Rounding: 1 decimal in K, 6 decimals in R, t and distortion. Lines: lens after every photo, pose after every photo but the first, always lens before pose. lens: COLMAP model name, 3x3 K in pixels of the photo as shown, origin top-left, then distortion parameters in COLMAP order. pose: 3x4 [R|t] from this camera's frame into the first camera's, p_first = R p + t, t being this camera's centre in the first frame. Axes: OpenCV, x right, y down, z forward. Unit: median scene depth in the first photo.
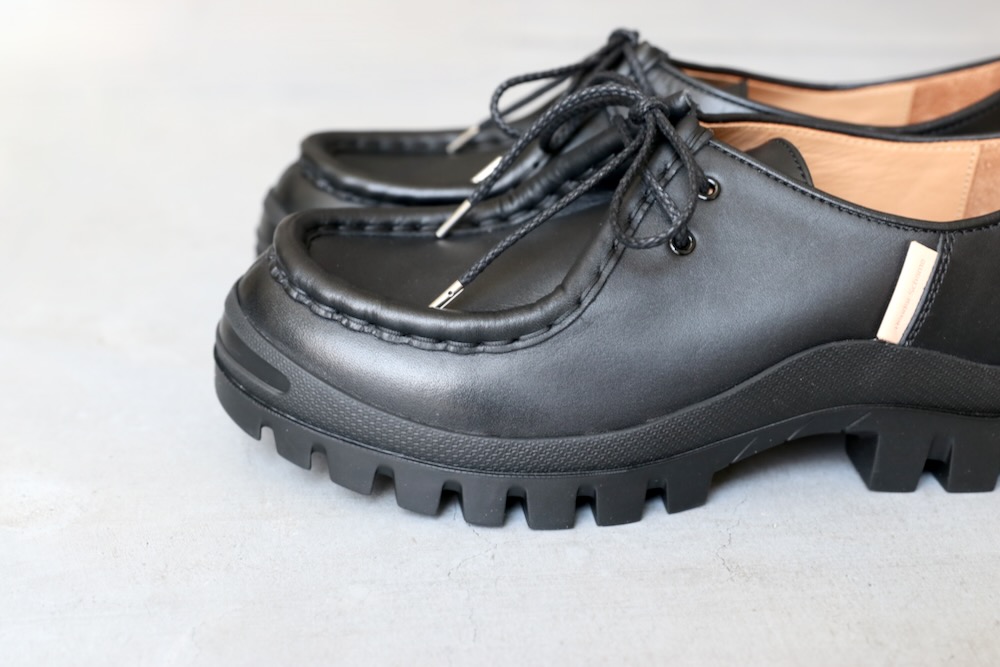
lens RADIAL K [[1490.1, 0, 501.0], [0, 1490.1, 330.9], [0, 0, 1]] dist [-0.031094, 0.000000]
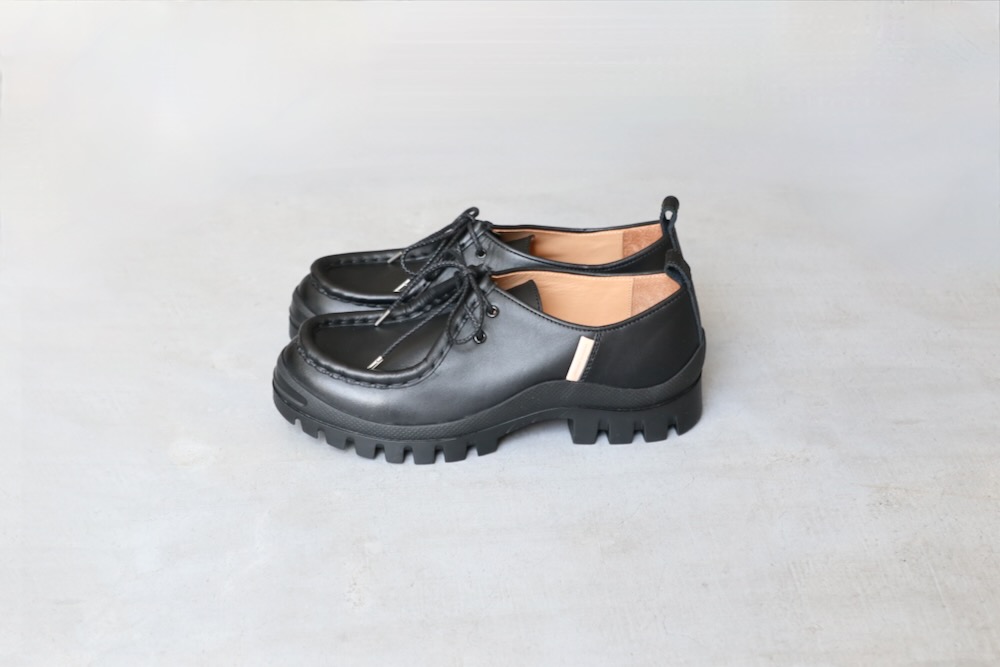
lens RADIAL K [[1441.2, 0, 498.9], [0, 1441.2, 327.3], [0, 0, 1]] dist [-0.015910, 0.000000]
pose [[0.999770, -0.012220, -0.017640, 0.185529], [0.013595, 0.996700, 0.080031, -0.244029], [0.016604, -0.080252, 0.996636, -1.144003]]
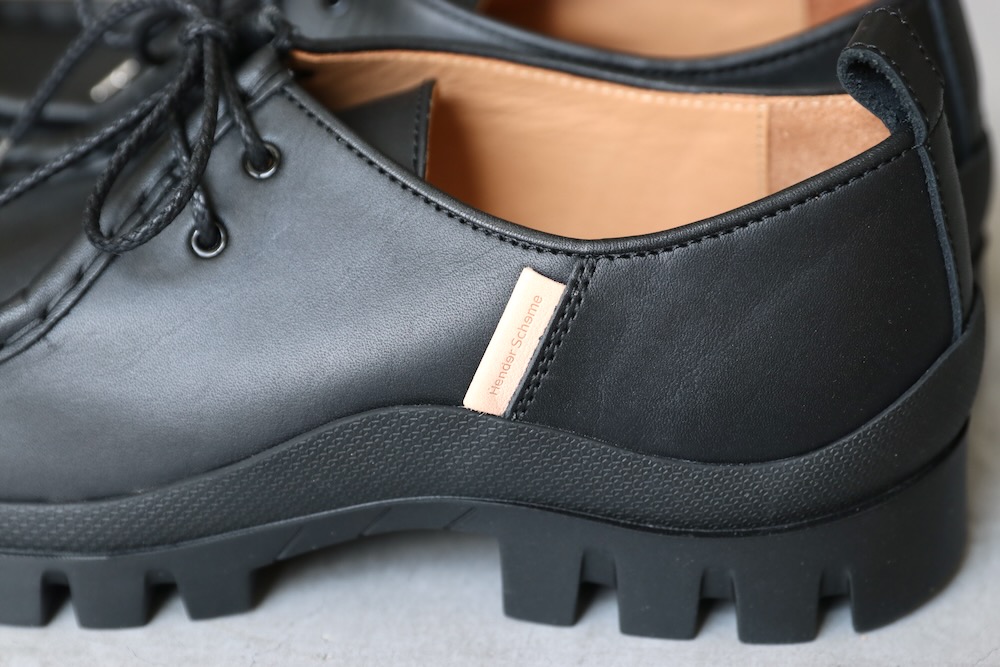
lens RADIAL K [[2400.9, 0, 495.2], [0, 2400.9, 333.0], [0, 0, 1]] dist [0.044318, 0.000000]
pose [[0.971589, 0.089895, -0.218936, 0.490686], [-0.070052, 0.992837, 0.096785, -0.131422], [0.226068, -0.078699, 0.970927, -0.052153]]
